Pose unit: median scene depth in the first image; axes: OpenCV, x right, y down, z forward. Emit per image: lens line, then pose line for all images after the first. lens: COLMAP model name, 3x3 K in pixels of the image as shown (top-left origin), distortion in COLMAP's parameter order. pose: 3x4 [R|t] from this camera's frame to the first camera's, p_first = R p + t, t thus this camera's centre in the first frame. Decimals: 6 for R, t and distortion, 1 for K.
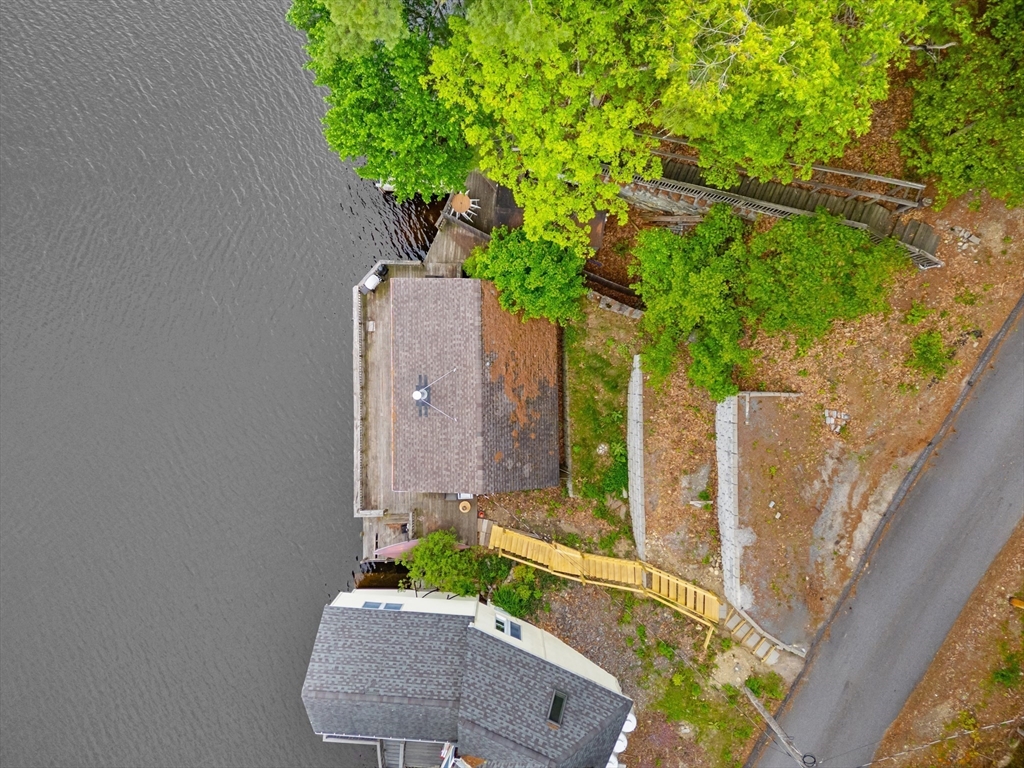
lens RADIAL K [[703.8, 0, 516.3], [0, 703.8, 382.6], [0, 0, 1]] dist [-0.003370, -0.000416]
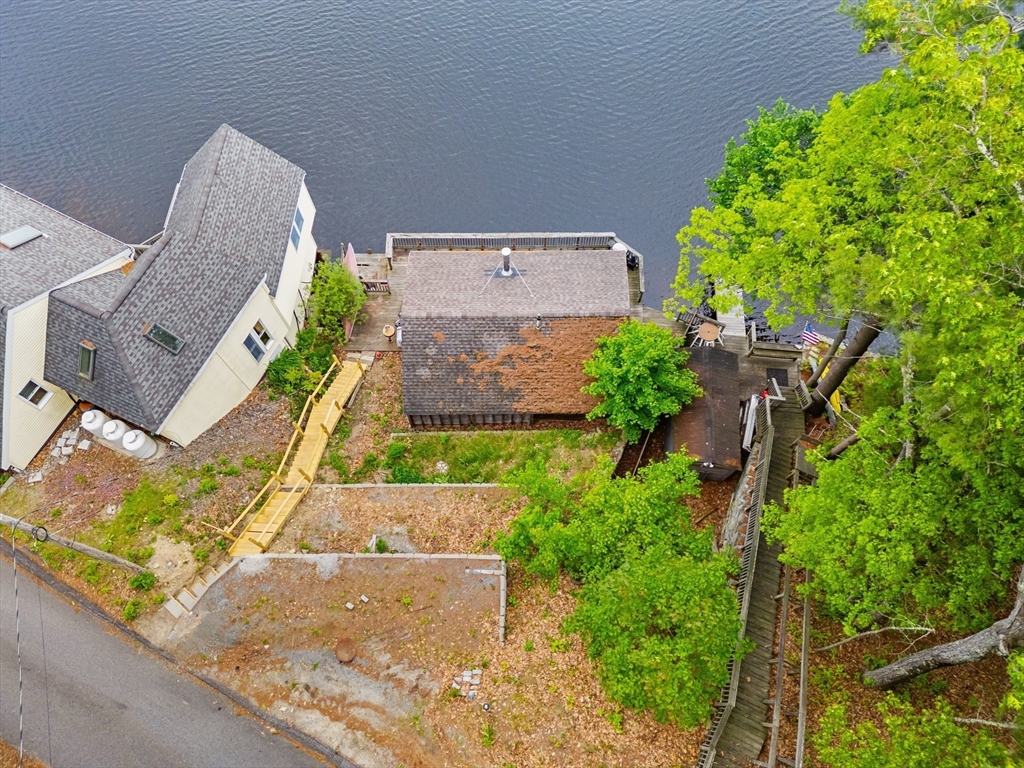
lens RADIAL K [[703.8, 0, 489.7], [0, 703.8, 384.9], [0, 0, 1]] dist [-0.003370, -0.000416]
pose [[-0.020059, 0.926472, -0.375829, 0.415005], [-0.999347, -0.007277, 0.035398, 0.004550], [0.030060, 0.376294, 0.926013, 0.166911]]
